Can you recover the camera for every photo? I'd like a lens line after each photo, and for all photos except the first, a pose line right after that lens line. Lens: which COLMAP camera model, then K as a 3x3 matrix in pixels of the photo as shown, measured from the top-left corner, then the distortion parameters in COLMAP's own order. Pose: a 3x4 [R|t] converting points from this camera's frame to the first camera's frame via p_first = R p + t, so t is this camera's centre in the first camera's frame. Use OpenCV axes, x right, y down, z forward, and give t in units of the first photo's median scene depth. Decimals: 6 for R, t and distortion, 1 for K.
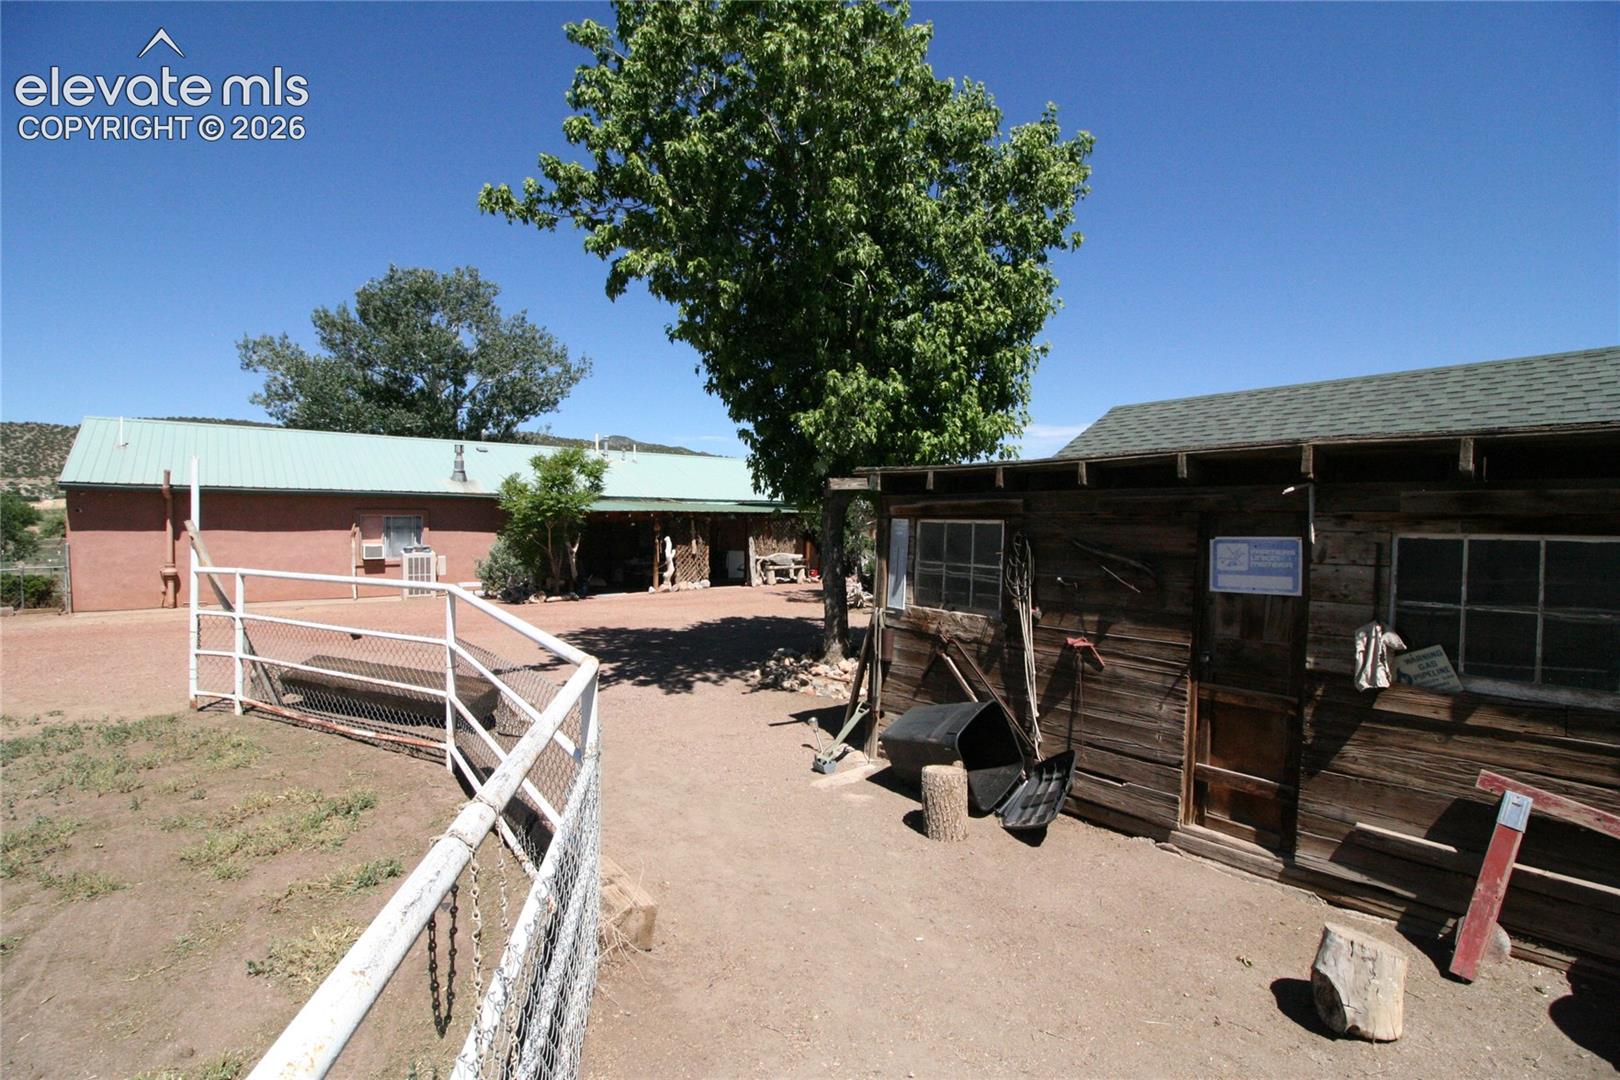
lens RADIAL K [[757.8, 0, 812.9], [0, 757.8, 537.5], [0, 0, 1]] dist [-0.004281, -0.001984]
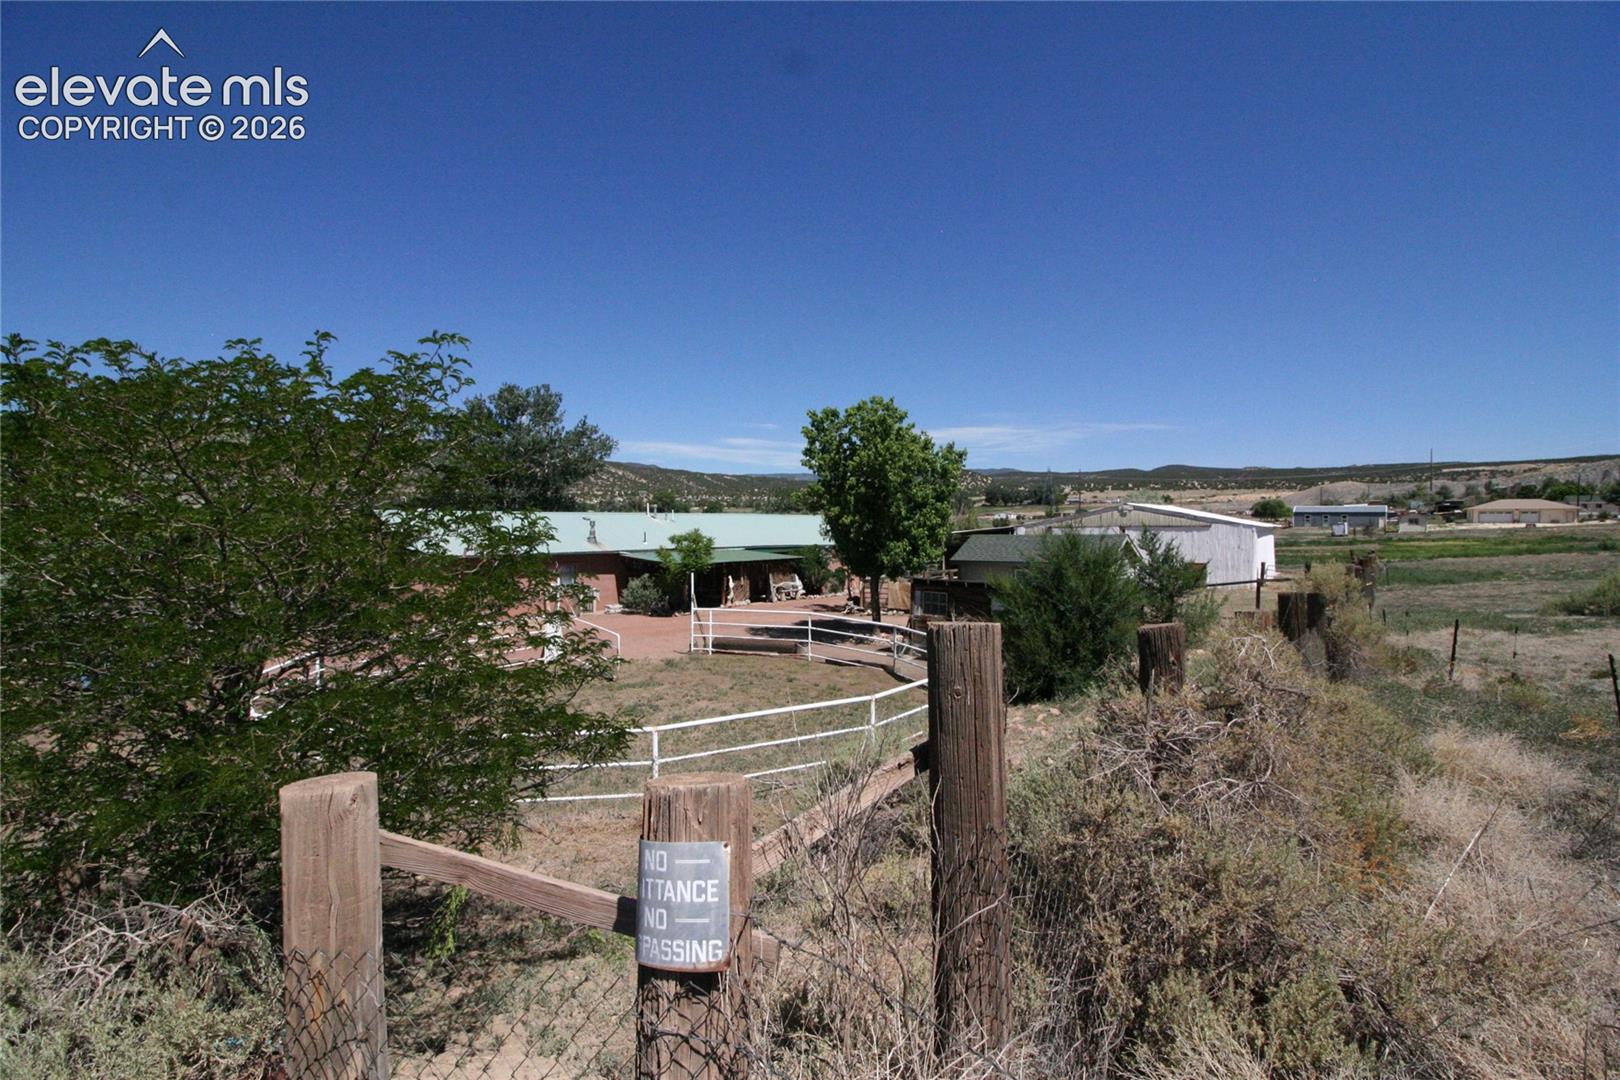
lens RADIAL K [[757.8, 0, 809.0], [0, 757.8, 539.4], [0, 0, 1]] dist [-0.004281, -0.001984]
pose [[0.984656, -0.010092, 0.174213, -0.304740], [0.010152, 0.999948, 0.000548, -0.081803], [-0.174209, 0.001229, 0.984708, -0.740322]]
